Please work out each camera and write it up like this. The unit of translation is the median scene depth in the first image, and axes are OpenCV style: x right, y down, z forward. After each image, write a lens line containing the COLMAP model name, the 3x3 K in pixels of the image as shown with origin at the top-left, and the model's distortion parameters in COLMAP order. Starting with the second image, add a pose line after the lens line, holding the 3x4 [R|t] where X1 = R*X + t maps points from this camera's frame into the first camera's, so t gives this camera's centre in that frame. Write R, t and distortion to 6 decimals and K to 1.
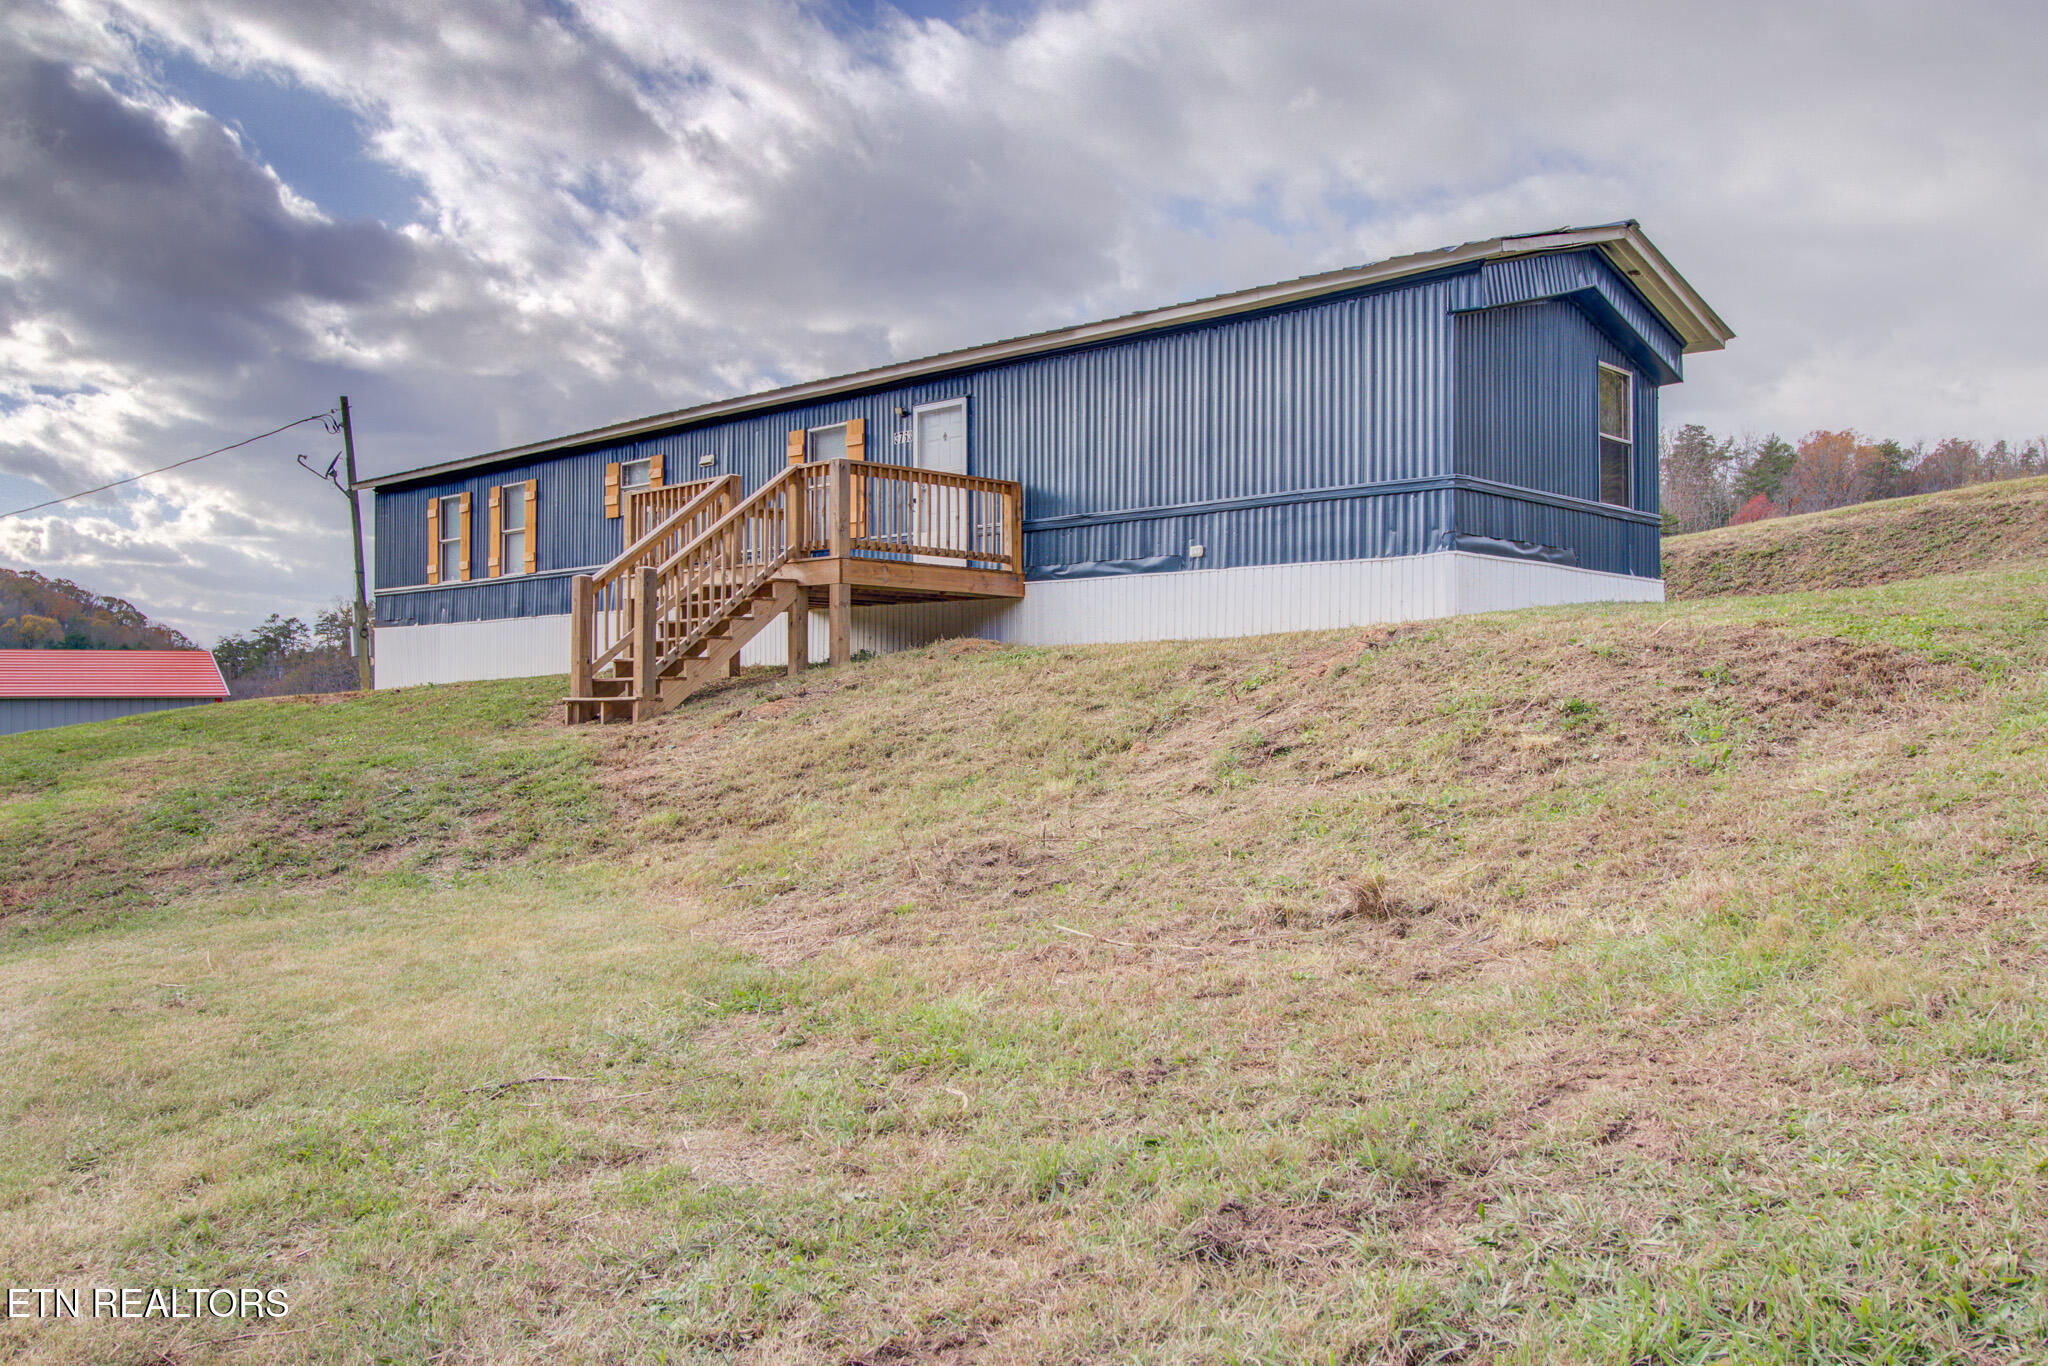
lens RADIAL K [[1628.8, 0, 1024.0], [0, 1628.8, 683.0], [0, 0, 1]] dist [0.004340, 0.002174]
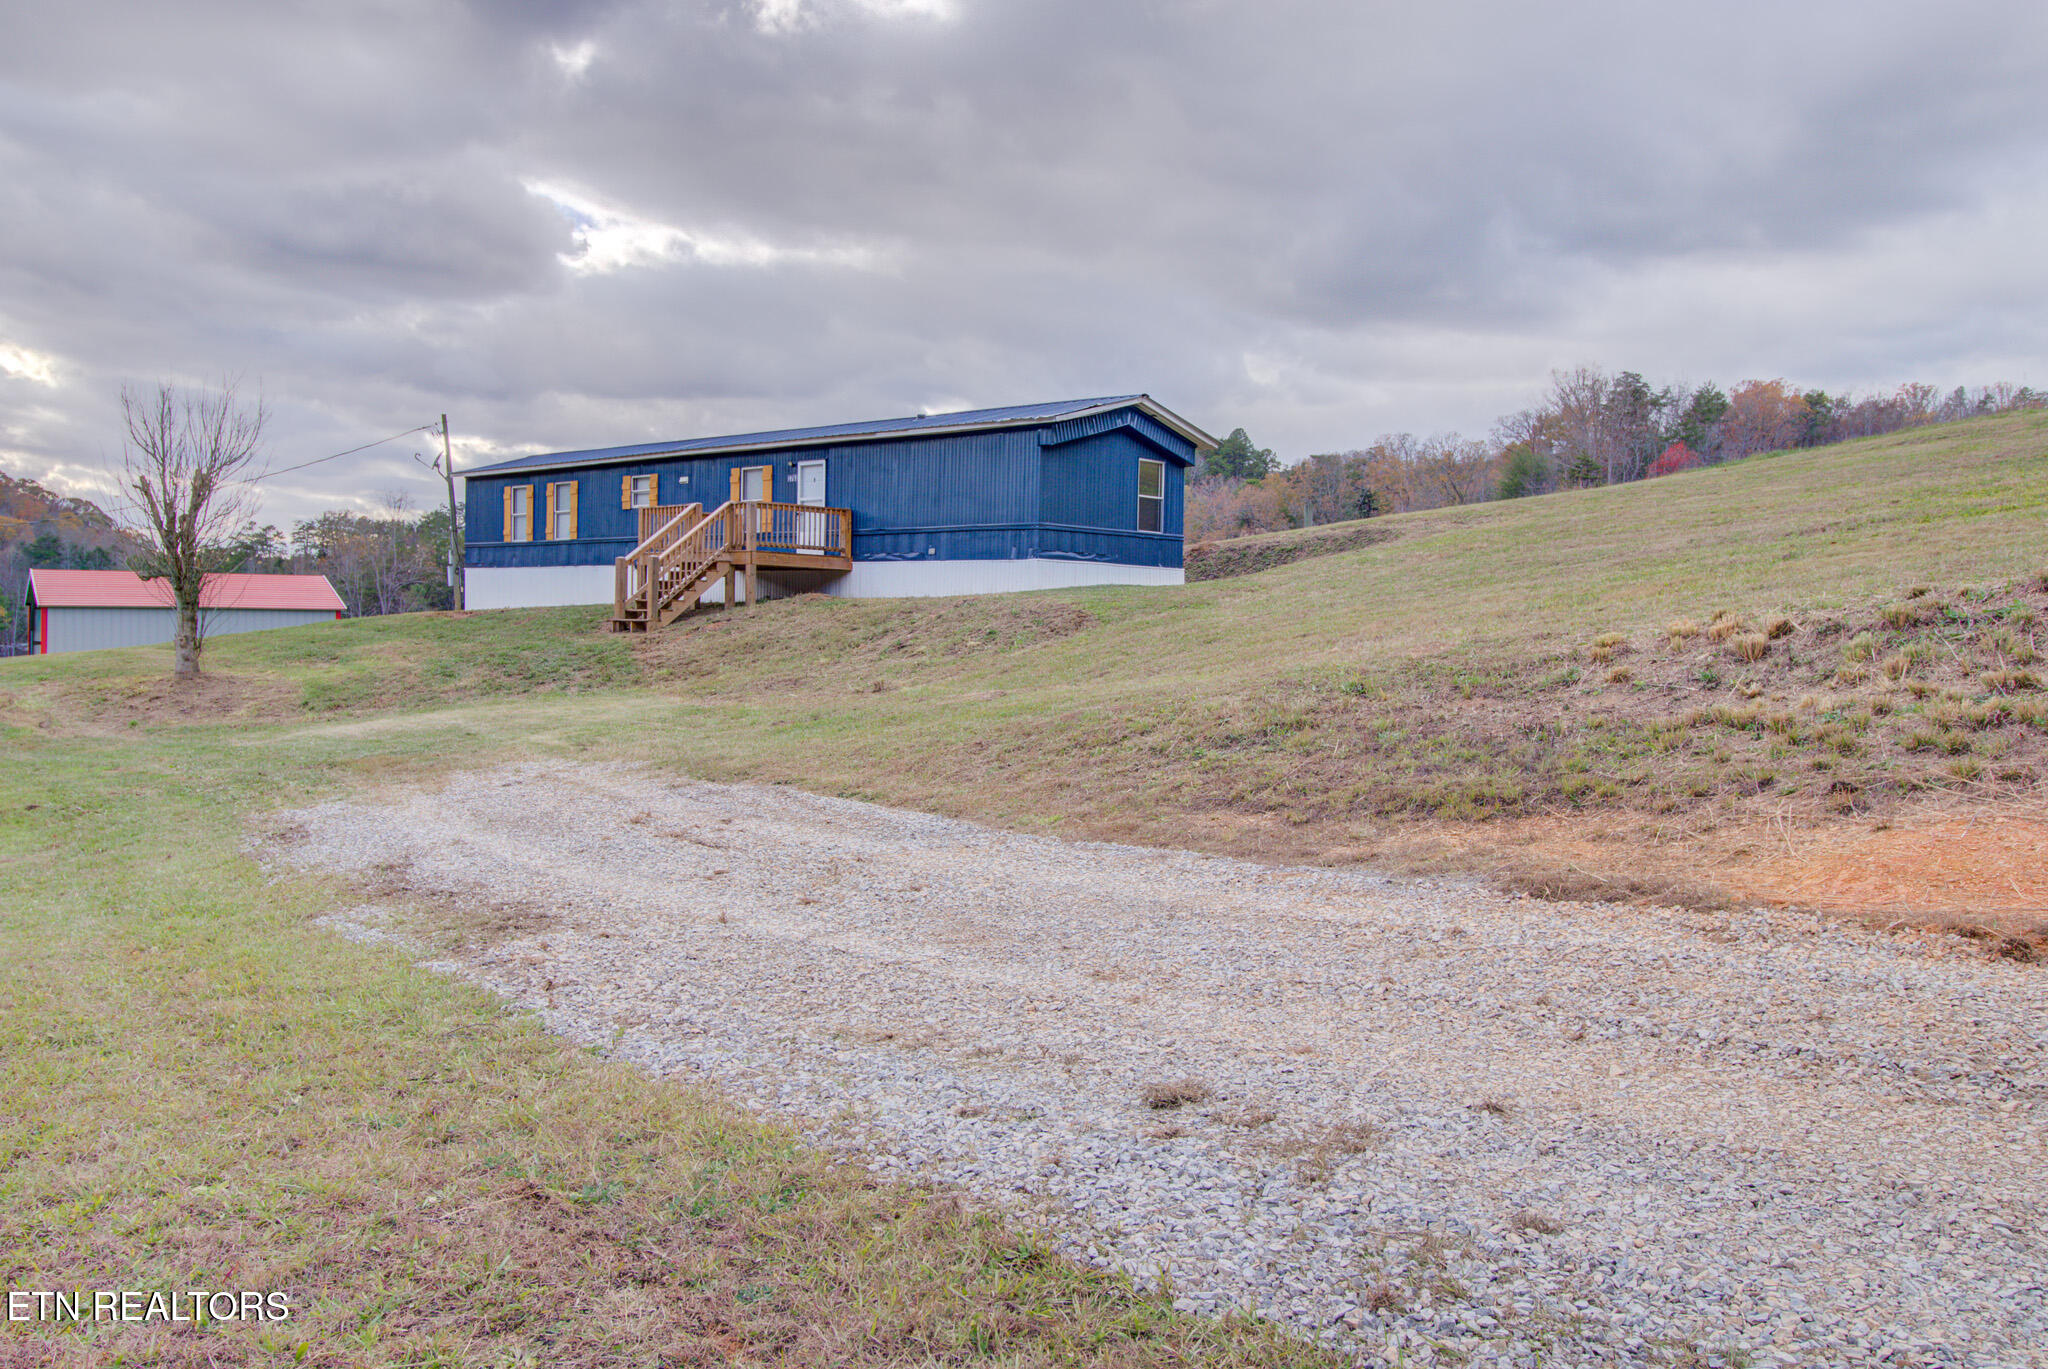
lens RADIAL K [[1628.8, 0, 1024.0], [0, 1628.8, 684.5], [0, 0, 1]] dist [0.004340, 0.002174]
pose [[0.999673, 0.020250, 0.015630, 0.186191], [-0.020984, 0.998611, 0.048339, -0.016852], [-0.014630, -0.048651, 0.998709, -0.967045]]
